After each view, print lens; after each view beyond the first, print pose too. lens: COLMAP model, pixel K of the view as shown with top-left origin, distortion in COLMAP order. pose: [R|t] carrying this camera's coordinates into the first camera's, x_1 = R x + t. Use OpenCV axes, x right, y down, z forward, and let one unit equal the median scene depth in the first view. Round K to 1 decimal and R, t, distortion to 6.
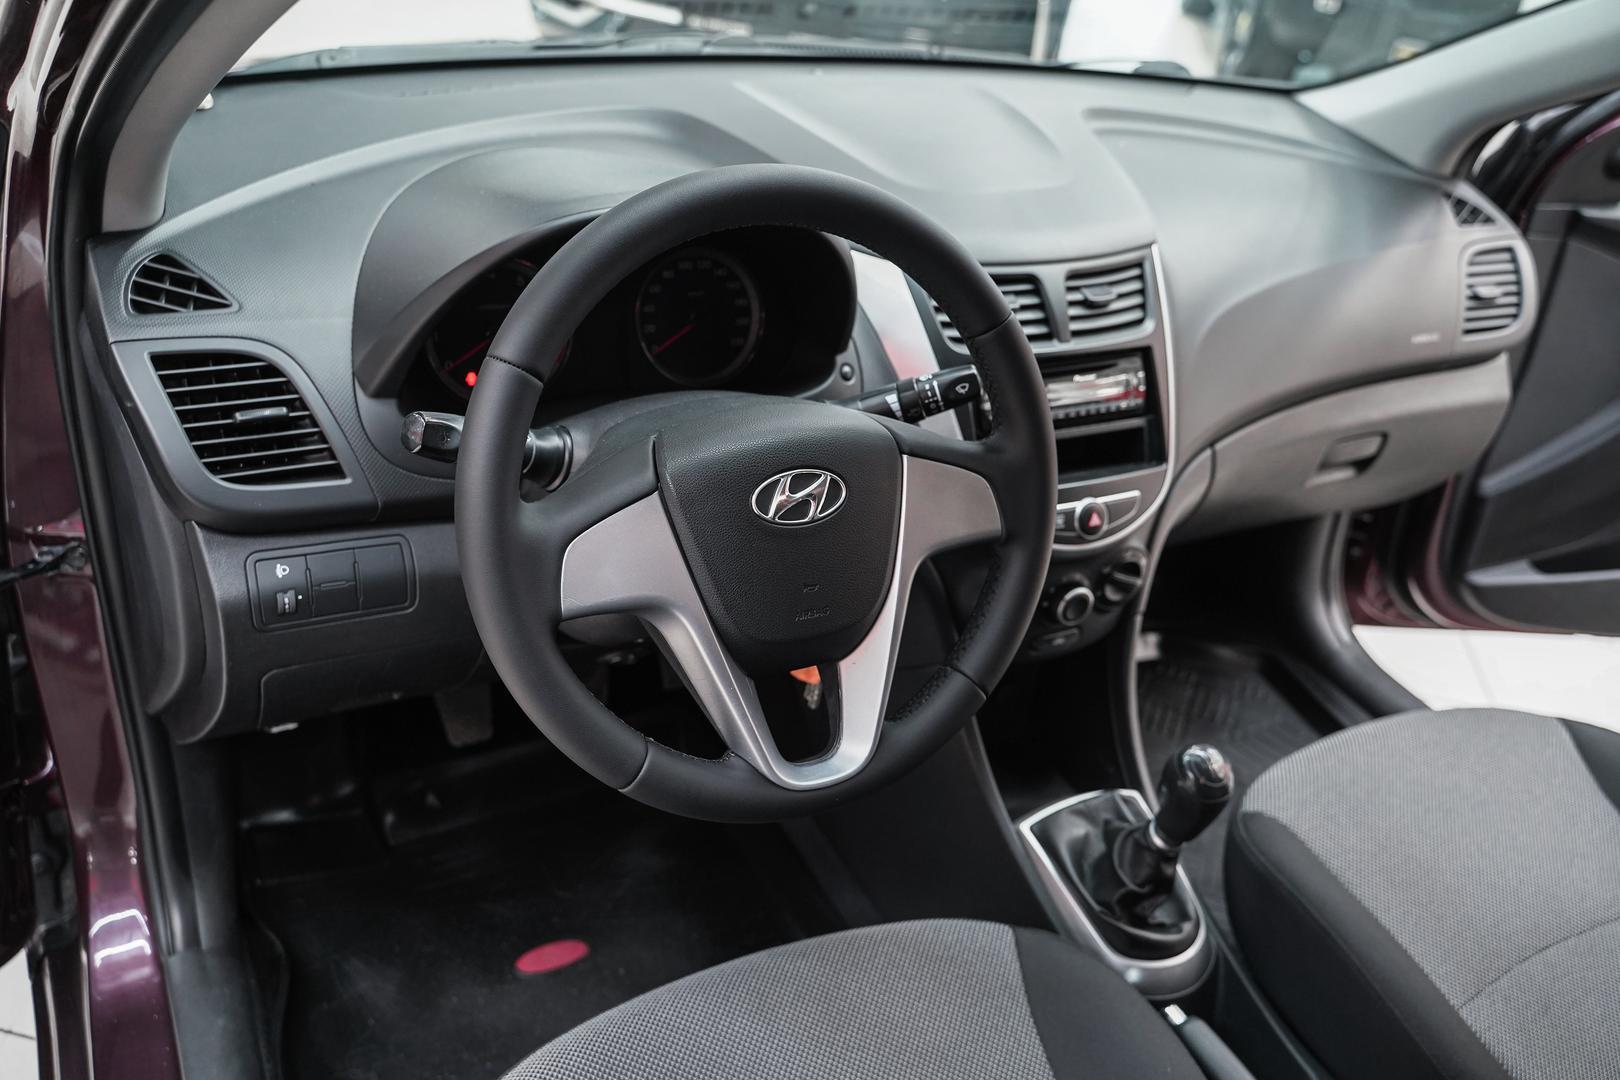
lens RADIAL K [[1331.9, 0, 864.5], [0, 1331.9, 540.2], [0, 0, 1]] dist [-0.044568, 0.078154]
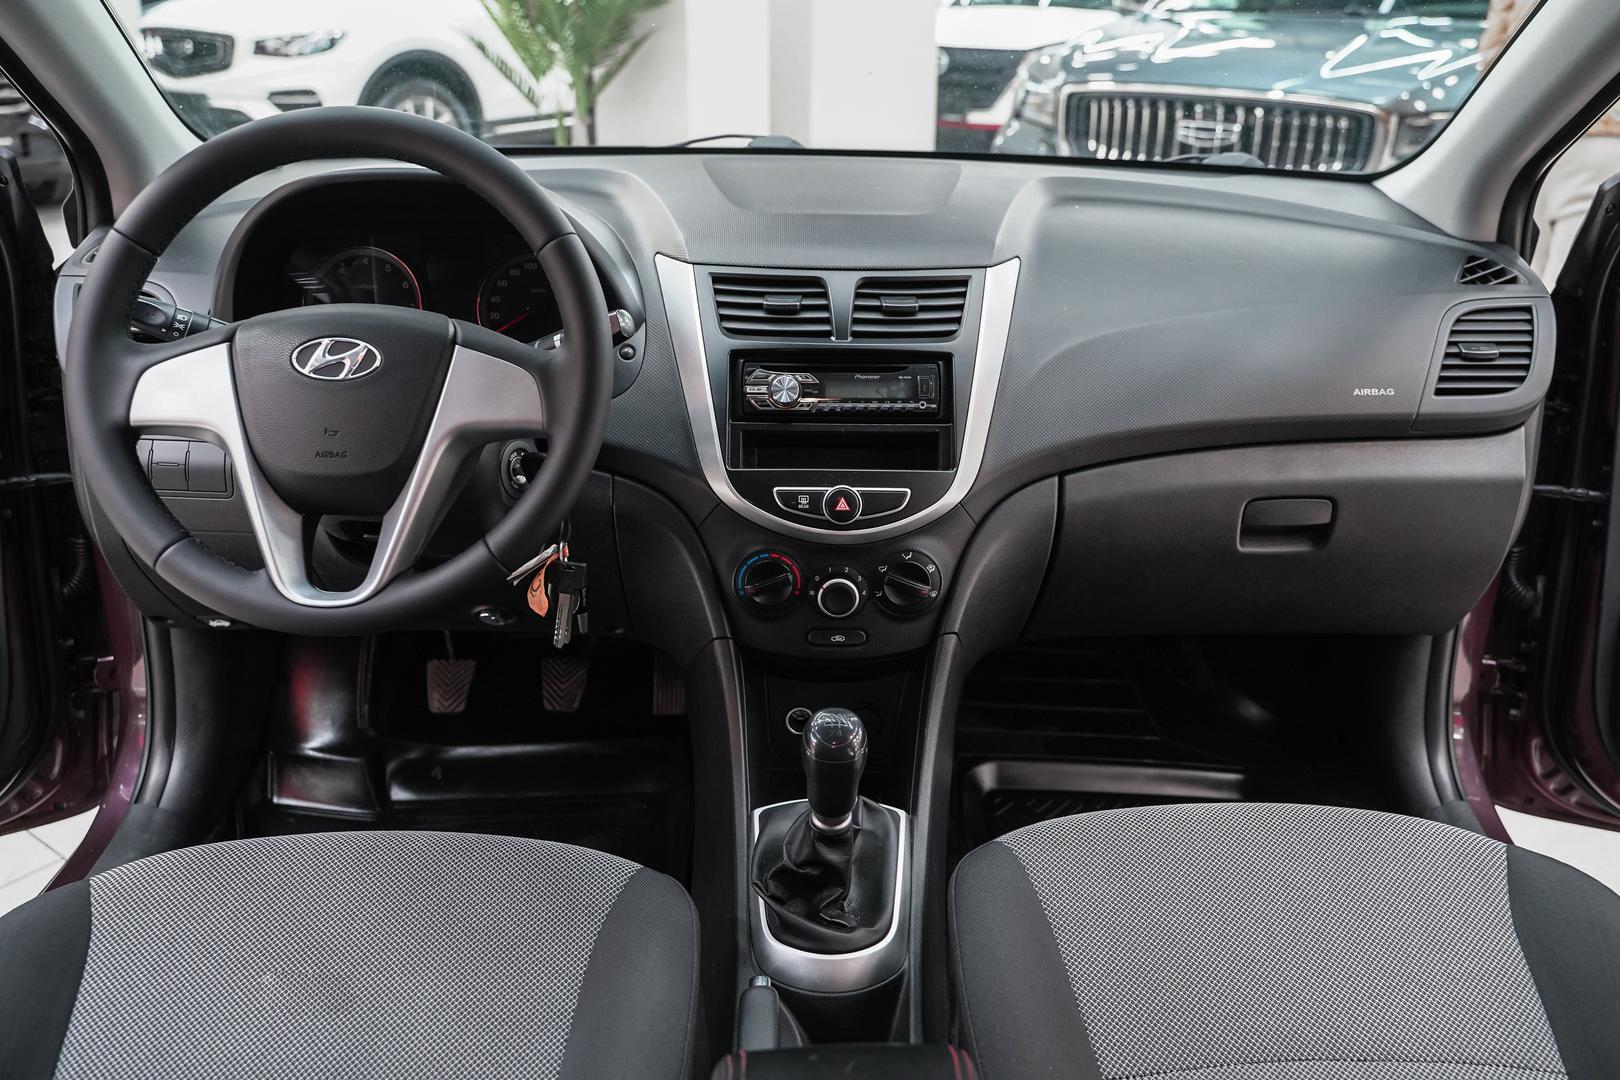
lens RADIAL K [[1331.9, 0, 864.5], [0, 1331.9, 540.2], [0, 0, 1]] dist [-0.044568, 0.078154]
pose [[0.893383, 0.062646, -0.444908, 0.637817], [-0.150661, 0.974669, -0.165289, 0.175038], [0.423283, 0.214697, 0.880191, 0.114476]]
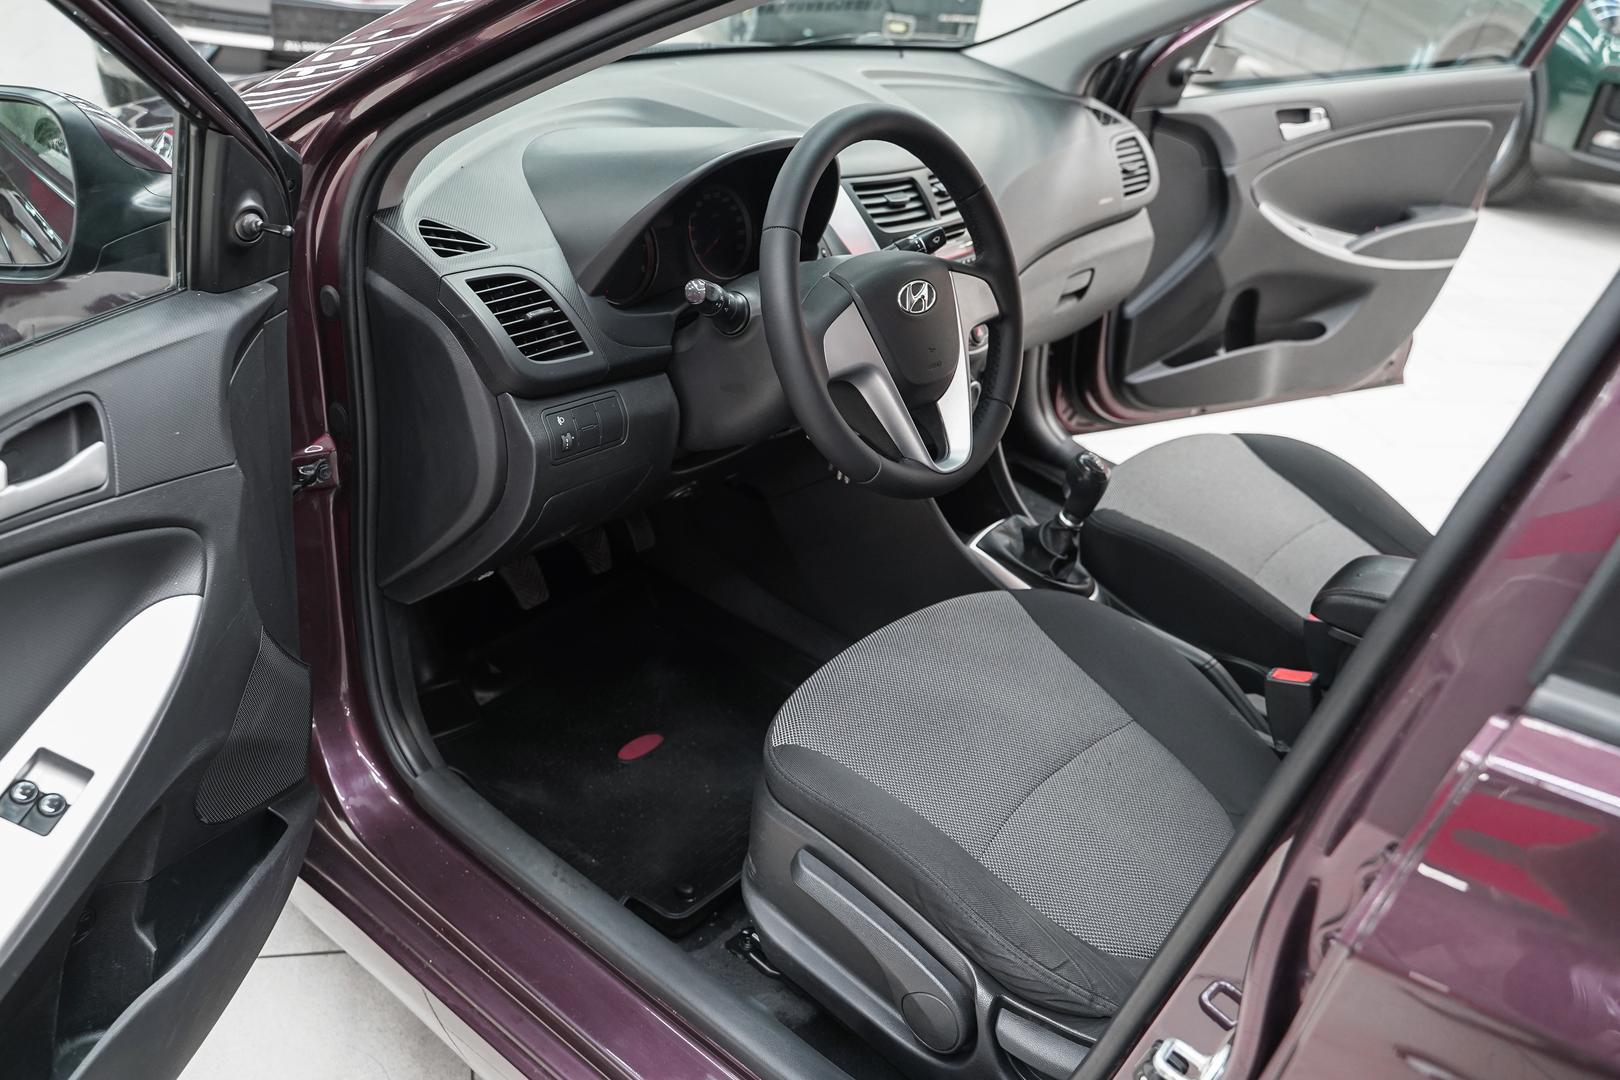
lens RADIAL K [[1331.9, 0, 864.5], [0, 1331.9, 540.2], [0, 0, 1]] dist [-0.044568, 0.078154]
pose [[0.918071, -0.212642, 0.334559, -0.502478], [0.210910, 0.976605, 0.041955, 0.124368], [-0.335654, 0.032044, 0.941440, -0.377047]]
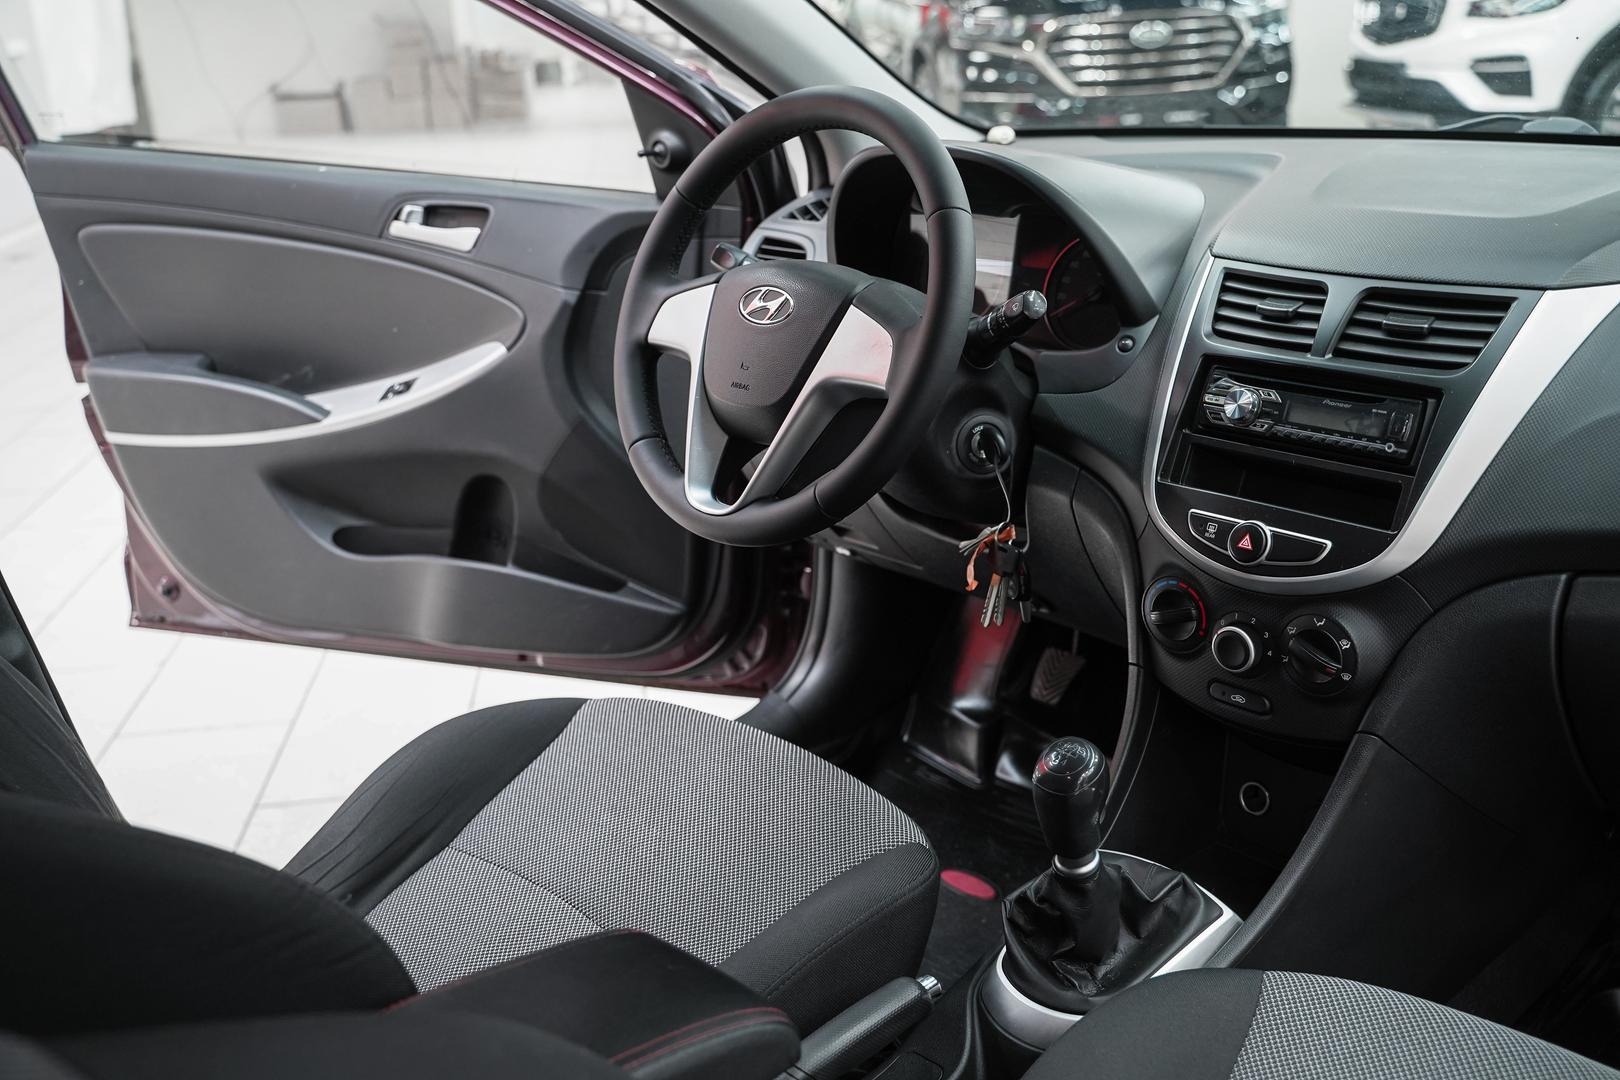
lens RADIAL K [[1585.6, 0, 810.0], [0, 1585.6, 540.0], [0, 0, 1]] dist [0.000777, 0.017424]
pose [[0.260194, 0.189569, -0.946764, 1.078900], [-0.437834, 0.897098, 0.059297, 0.046618], [0.860582, 0.399097, 0.316419, 0.416441]]
